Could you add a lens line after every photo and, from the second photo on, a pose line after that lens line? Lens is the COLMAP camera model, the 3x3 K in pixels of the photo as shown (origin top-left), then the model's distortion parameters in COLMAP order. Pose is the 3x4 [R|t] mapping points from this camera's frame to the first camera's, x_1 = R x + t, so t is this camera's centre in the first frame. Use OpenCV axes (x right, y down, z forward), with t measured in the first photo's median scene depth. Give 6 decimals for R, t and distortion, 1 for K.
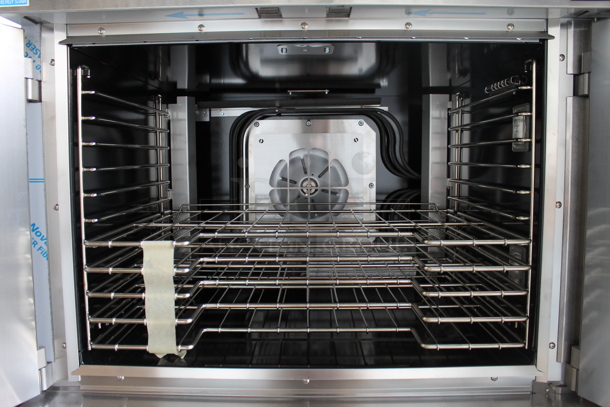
lens RADIAL K [[509.5, 0, 304.7], [0, 509.5, 191.4], [0, 0, 1]] dist [-0.173814, 0.154549]
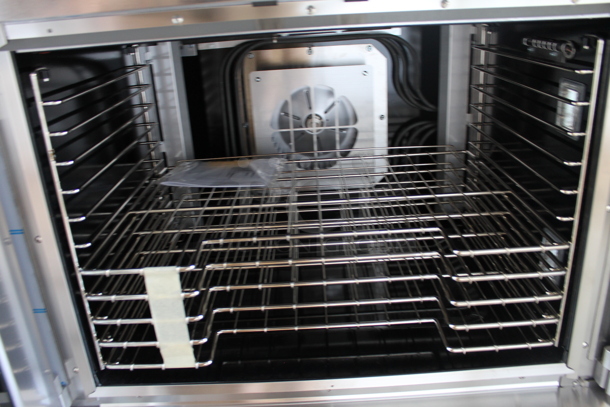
lens RADIAL K [[509.5, 0, 304.7], [0, 509.5, 191.4], [0, 0, 1]] dist [-0.173814, 0.154549]
pose [[0.998509, -0.054572, -0.001317, -0.023959], [0.052705, 0.957505, 0.283562, -0.265564], [-0.014214, -0.283208, 0.958953, 0.169219]]
